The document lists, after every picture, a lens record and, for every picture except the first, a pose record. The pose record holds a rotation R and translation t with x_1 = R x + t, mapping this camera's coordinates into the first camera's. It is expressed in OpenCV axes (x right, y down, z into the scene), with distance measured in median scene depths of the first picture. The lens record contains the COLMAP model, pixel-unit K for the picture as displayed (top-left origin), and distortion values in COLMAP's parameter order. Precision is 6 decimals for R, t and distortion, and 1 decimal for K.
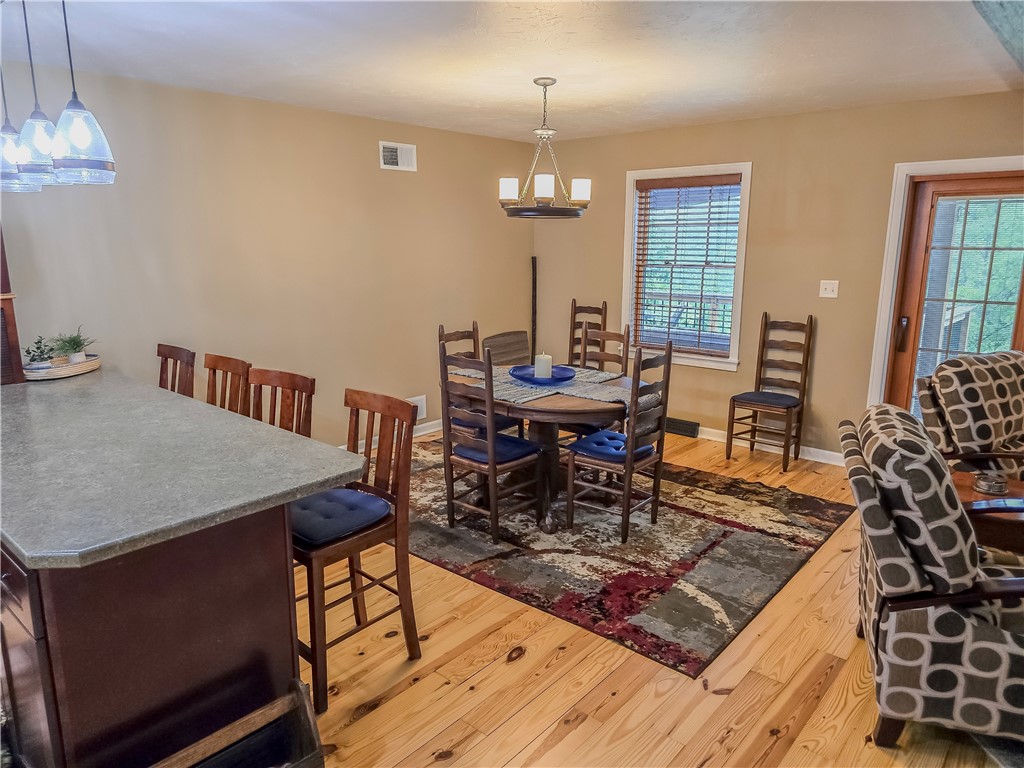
lens RADIAL K [[678.2, 0, 512.0], [0, 678.2, 384.0], [0, 0, 1]] dist [0.055342, -0.048942]
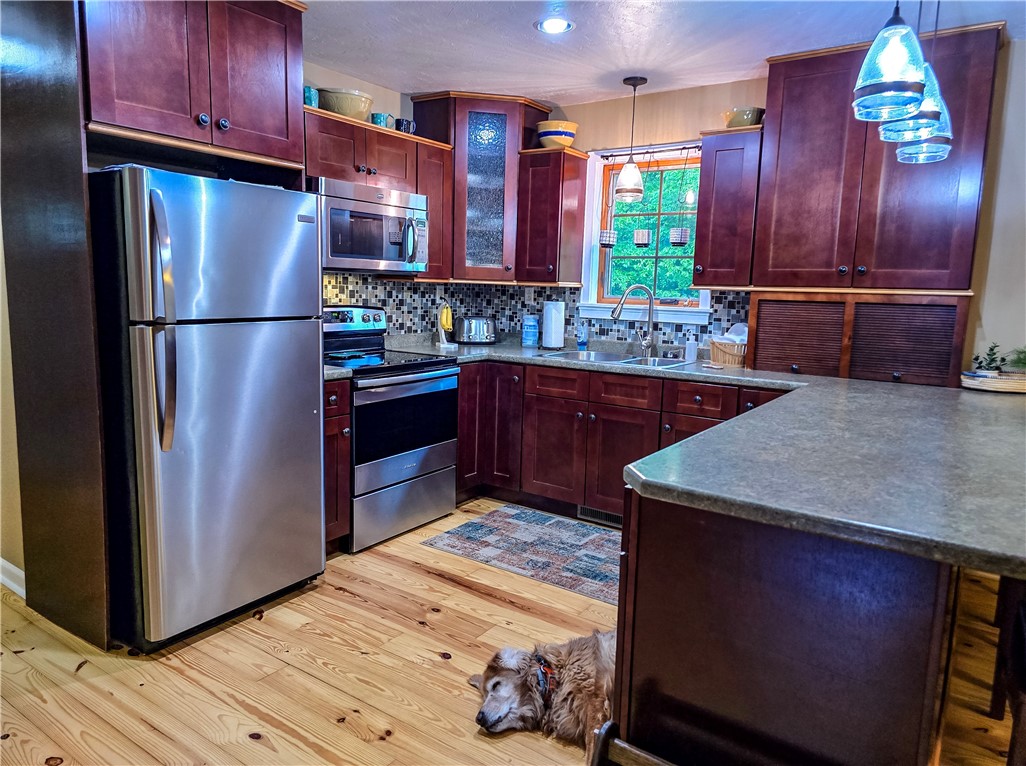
lens RADIAL K [[687.4, 0, 530.2], [0, 687.4, 381.3], [0, 0, 1]] dist [-0.003143, -0.002152]
pose [[0.098546, 0.134609, -0.985986, 0.167407], [-0.231898, 0.966637, 0.108790, 0.026525], [0.967735, 0.217928, 0.126474, 0.418824]]
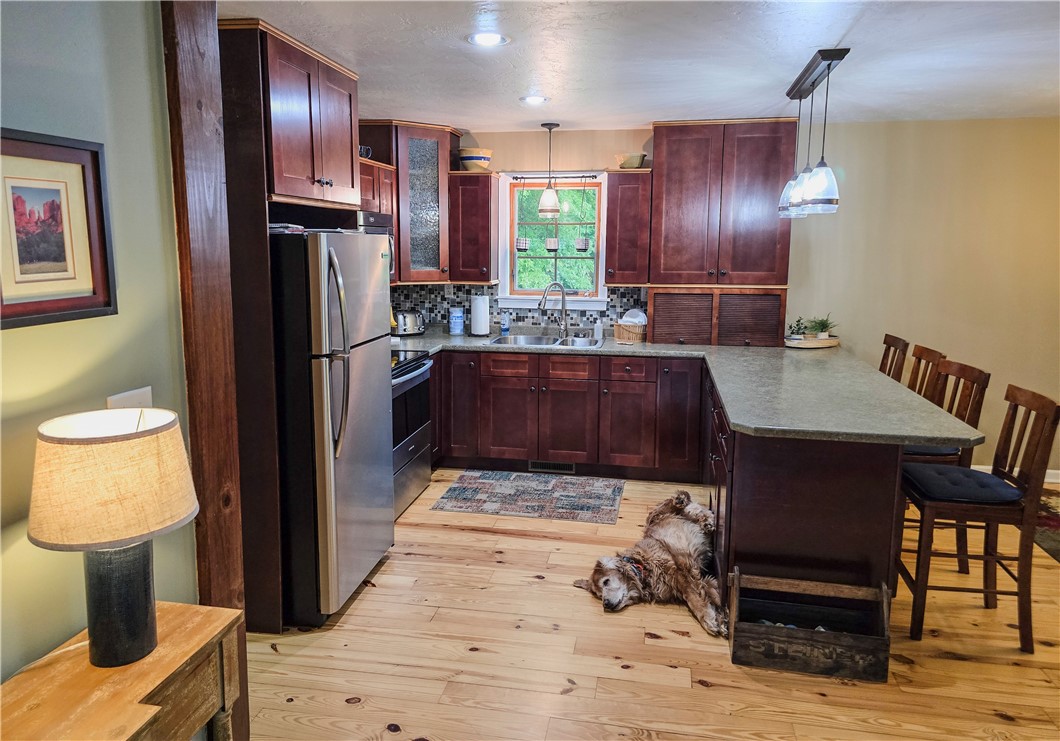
lens RADIAL K [[713.4, 0, 528.2], [0, 713.4, 338.9], [0, 0, 1]] dist [0.004910, -0.004107]
pose [[0.507160, 0.115782, -0.854039, 0.356627], [-0.183373, 0.982742, 0.024336, 0.052162], [0.842118, 0.144265, 0.519639, -0.270777]]
